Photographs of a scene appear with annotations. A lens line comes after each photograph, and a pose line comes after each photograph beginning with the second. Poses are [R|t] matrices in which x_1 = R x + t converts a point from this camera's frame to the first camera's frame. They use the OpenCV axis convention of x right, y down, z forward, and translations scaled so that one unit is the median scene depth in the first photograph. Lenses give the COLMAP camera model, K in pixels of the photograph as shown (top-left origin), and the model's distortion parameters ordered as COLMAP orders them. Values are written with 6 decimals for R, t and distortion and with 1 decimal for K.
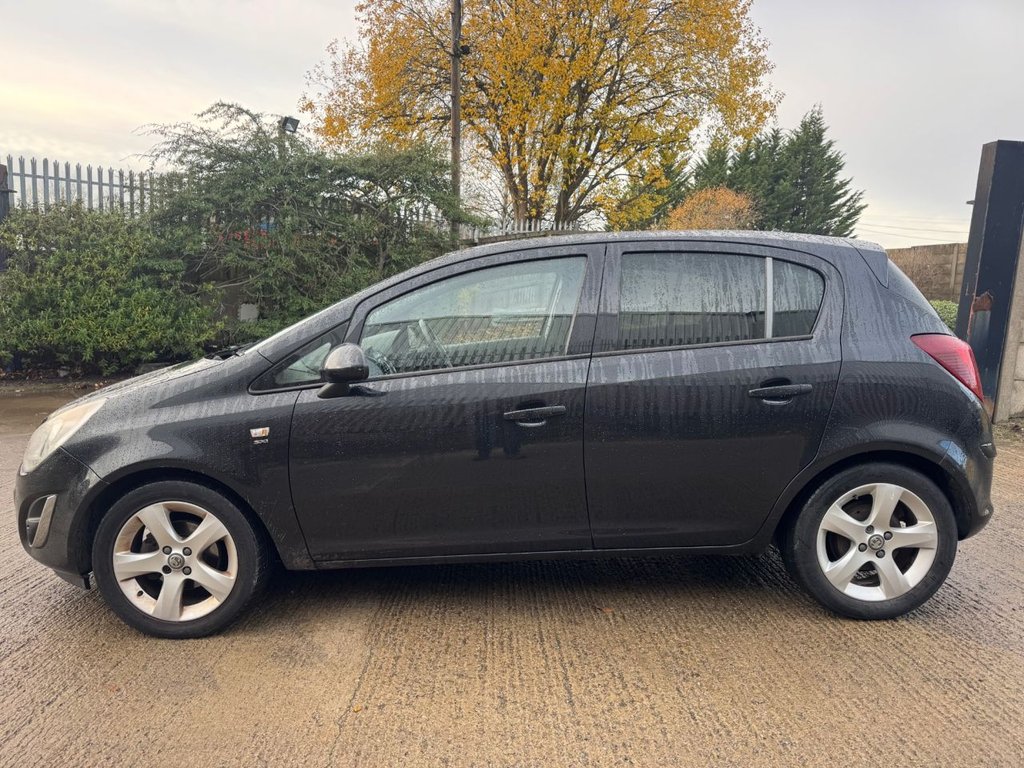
lens RADIAL K [[725.1, 0, 512.0], [0, 725.1, 384.0], [0, 0, 1]] dist [0.077196, -0.095096]
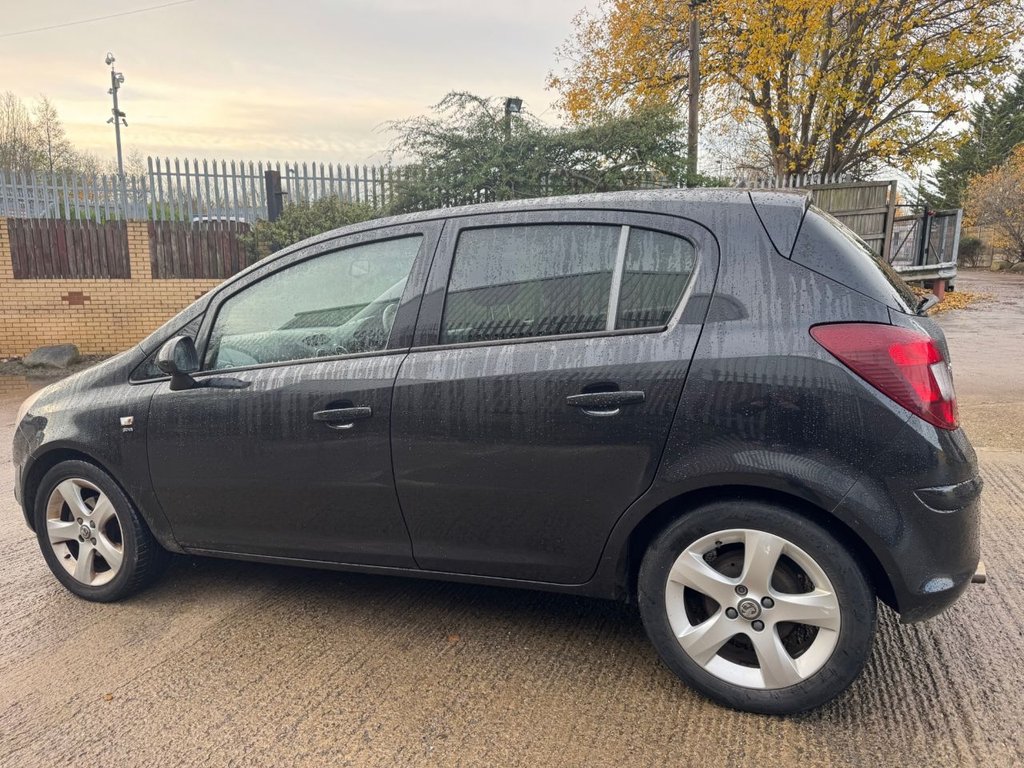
lens RADIAL K [[725.1, 0, 512.0], [0, 725.1, 384.0], [0, 0, 1]] dist [0.077196, -0.095096]
pose [[0.915938, 0.027788, -0.400356, 0.557668], [-0.011780, 0.999032, 0.042391, -0.036249], [0.401146, -0.034111, 0.915379, 0.240800]]
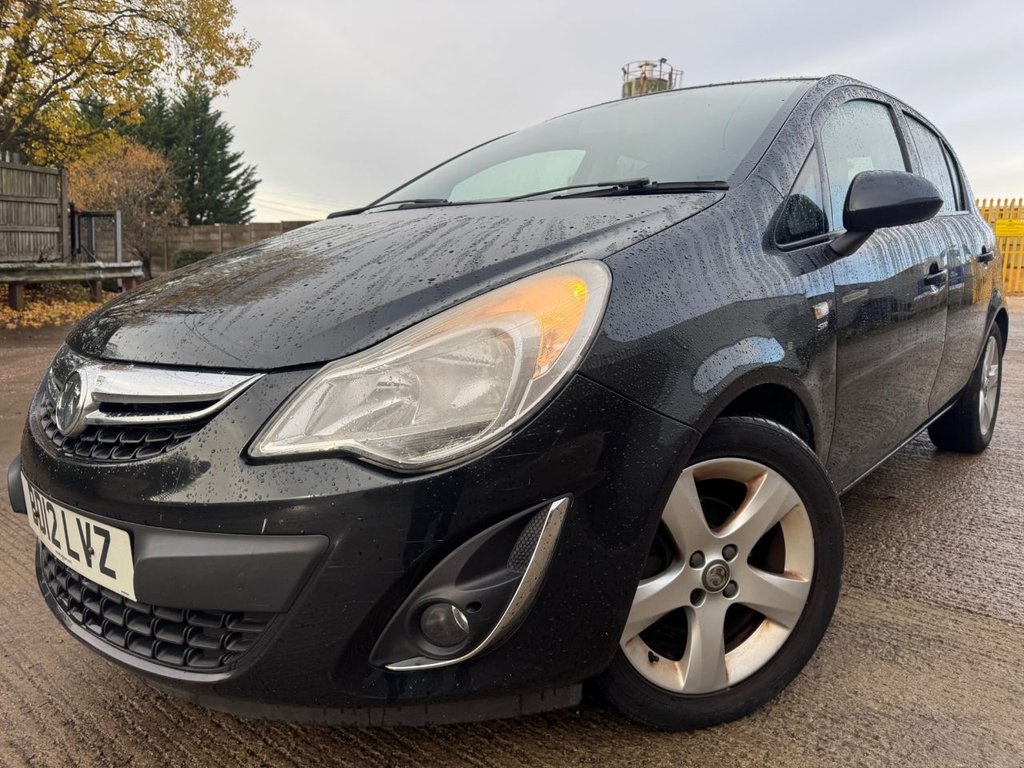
lens RADIAL K [[732.3, 0, 508.7], [0, 732.3, 385.0], [0, 0, 1]] dist [0.029593, -0.027614]
pose [[0.682916, -0.107159, 0.722594, -0.897495], [0.086646, 0.994082, 0.065531, 0.063653], [-0.725340, 0.017858, 0.688160, 0.745540]]
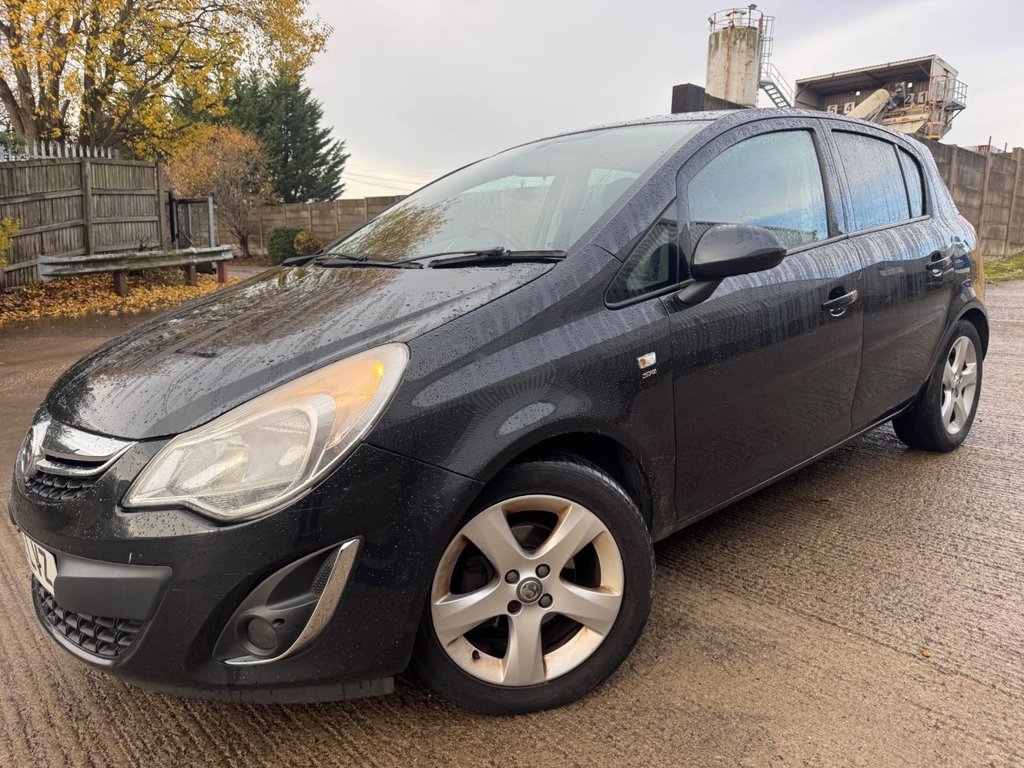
lens RADIAL K [[729.4, 0, 507.7], [0, 729.4, 382.9], [0, 0, 1]] dist [0.053452, -0.066181]
pose [[0.768158, -0.147196, 0.623110, -0.818825], [0.107933, 0.989057, 0.100585, 0.005218], [-0.631097, -0.010011, 0.775640, 0.533642]]
